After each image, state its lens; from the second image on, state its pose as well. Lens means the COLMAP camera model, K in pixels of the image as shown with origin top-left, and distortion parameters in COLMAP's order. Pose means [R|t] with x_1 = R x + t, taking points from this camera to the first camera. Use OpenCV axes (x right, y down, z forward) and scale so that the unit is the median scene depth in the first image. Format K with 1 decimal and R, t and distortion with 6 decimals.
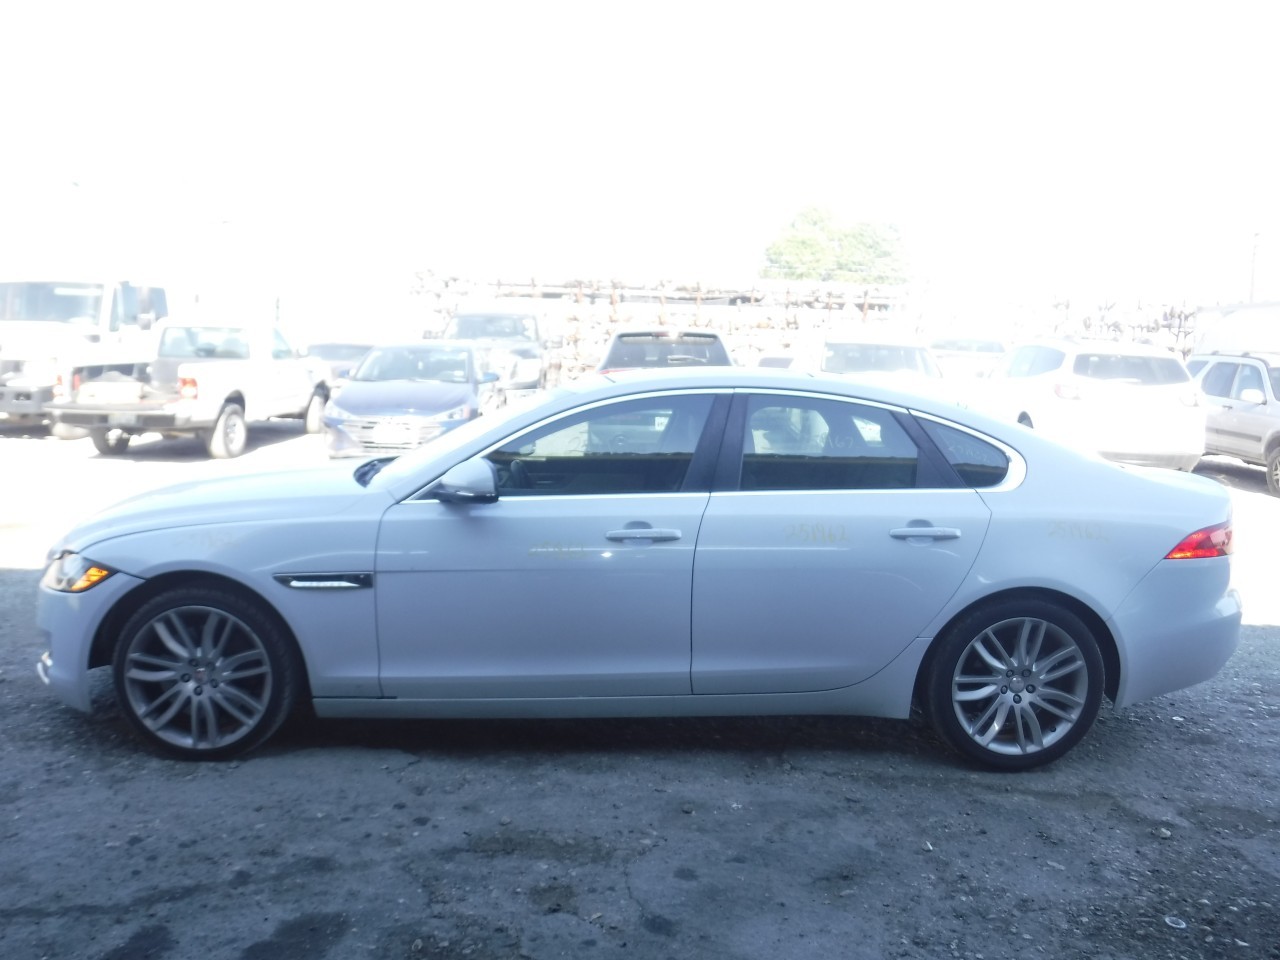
lens RADIAL K [[1061.7, 0, 640.0], [0, 1061.7, 480.0], [0, 0, 1]] dist [-0.069411, 0.001250]
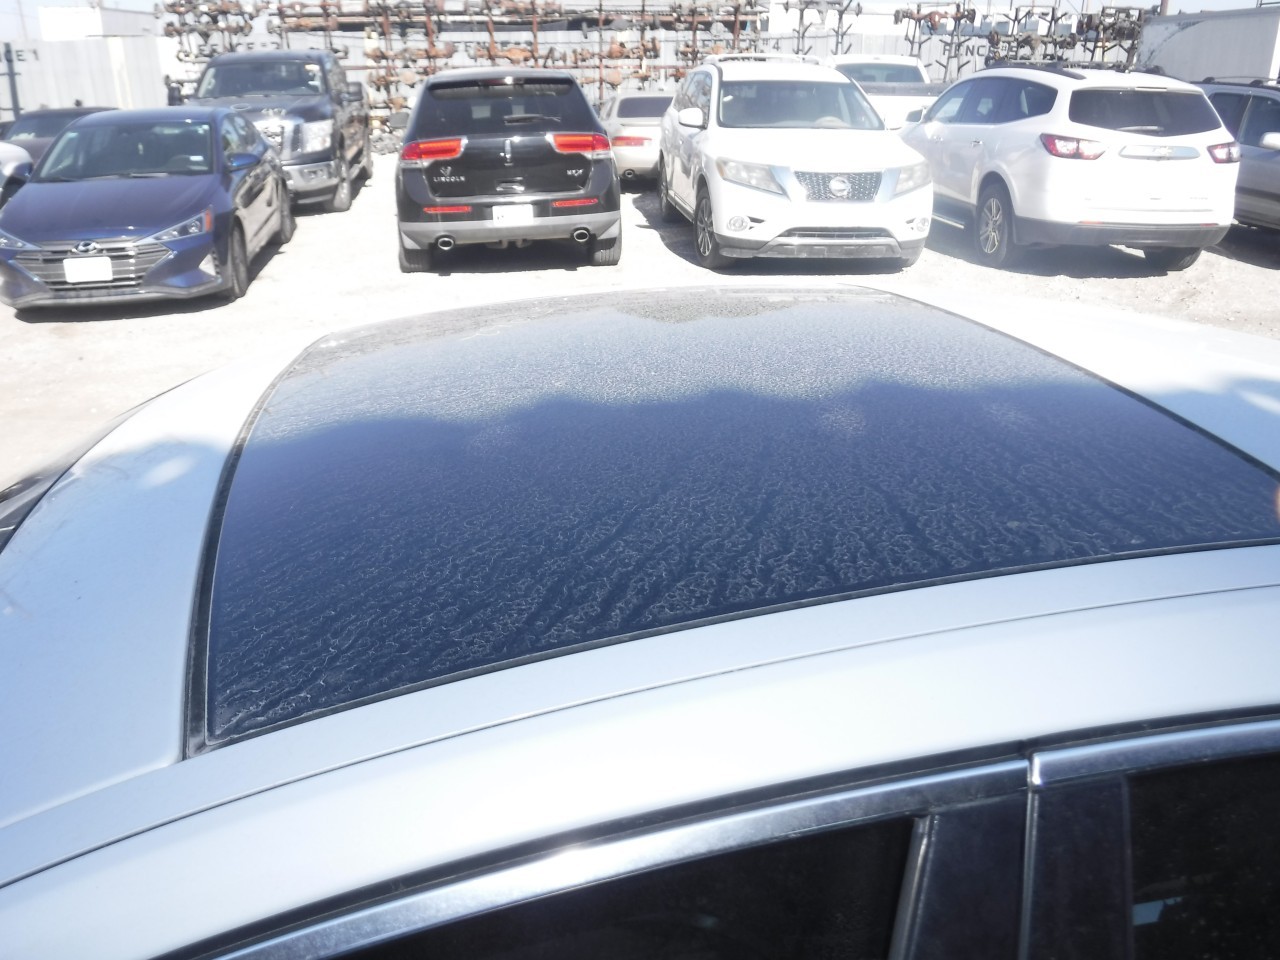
lens RADIAL K [[1061.7, 0, 640.0], [0, 1061.7, 480.0], [0, 0, 1]] dist [-0.069411, 0.001250]
pose [[0.988140, -0.088786, 0.125288, 0.006335], [0.055925, 0.967944, 0.244861, -0.044614], [-0.143012, -0.234950, 0.961429, 0.246939]]
